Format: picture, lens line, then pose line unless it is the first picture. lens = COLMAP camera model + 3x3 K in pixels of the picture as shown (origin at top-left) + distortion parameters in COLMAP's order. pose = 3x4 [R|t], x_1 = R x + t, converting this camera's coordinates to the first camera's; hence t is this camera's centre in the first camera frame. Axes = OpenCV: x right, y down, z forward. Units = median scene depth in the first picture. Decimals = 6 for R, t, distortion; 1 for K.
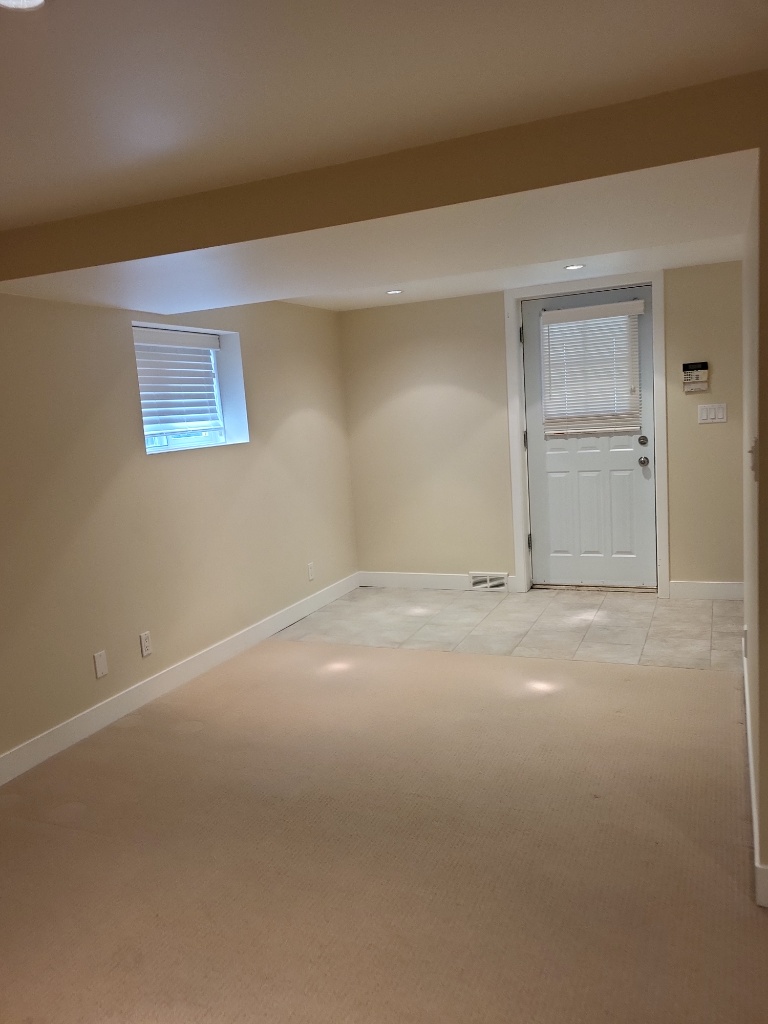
lens RADIAL K [[777.6, 0, 383.6], [0, 777.6, 517.6], [0, 0, 1]] dist [0.036386, -0.030008]
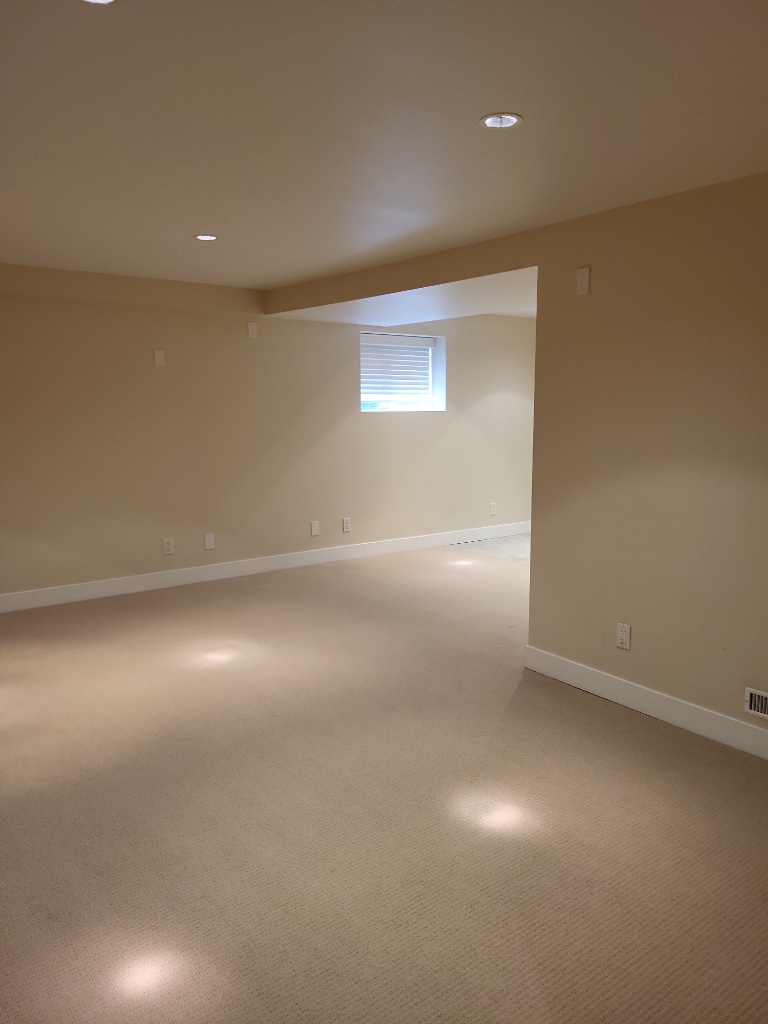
lens RADIAL K [[777.6, 0, 390.9], [0, 777.6, 507.7], [0, 0, 1]] dist [0.036386, -0.030008]
pose [[0.881090, 0.123821, -0.456453, 0.531907], [-0.120475, 0.992043, 0.036556, 0.053109], [0.457347, 0.022782, 0.888996, -0.433726]]
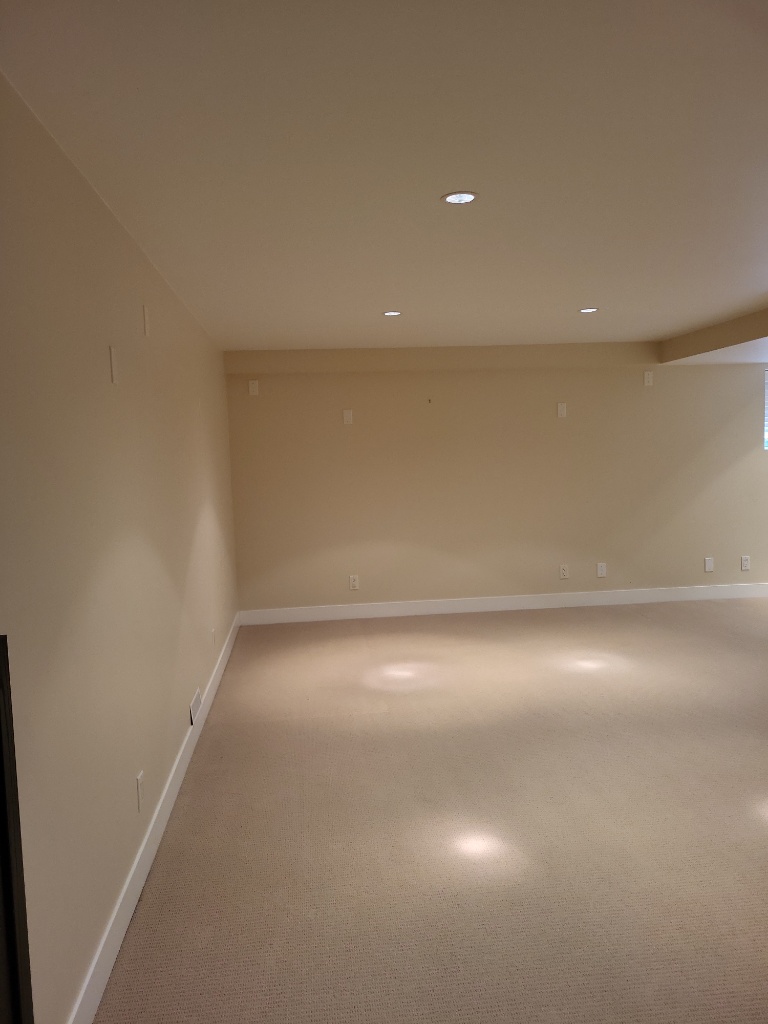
lens RADIAL K [[777.6, 0, 380.8], [0, 777.6, 511.6], [0, 0, 1]] dist [0.036386, -0.030008]
pose [[0.491193, 0.113166, -0.863668, 0.741787], [-0.122203, 0.990671, 0.060307, 0.047217], [0.862436, 0.075921, 0.500440, -0.512606]]
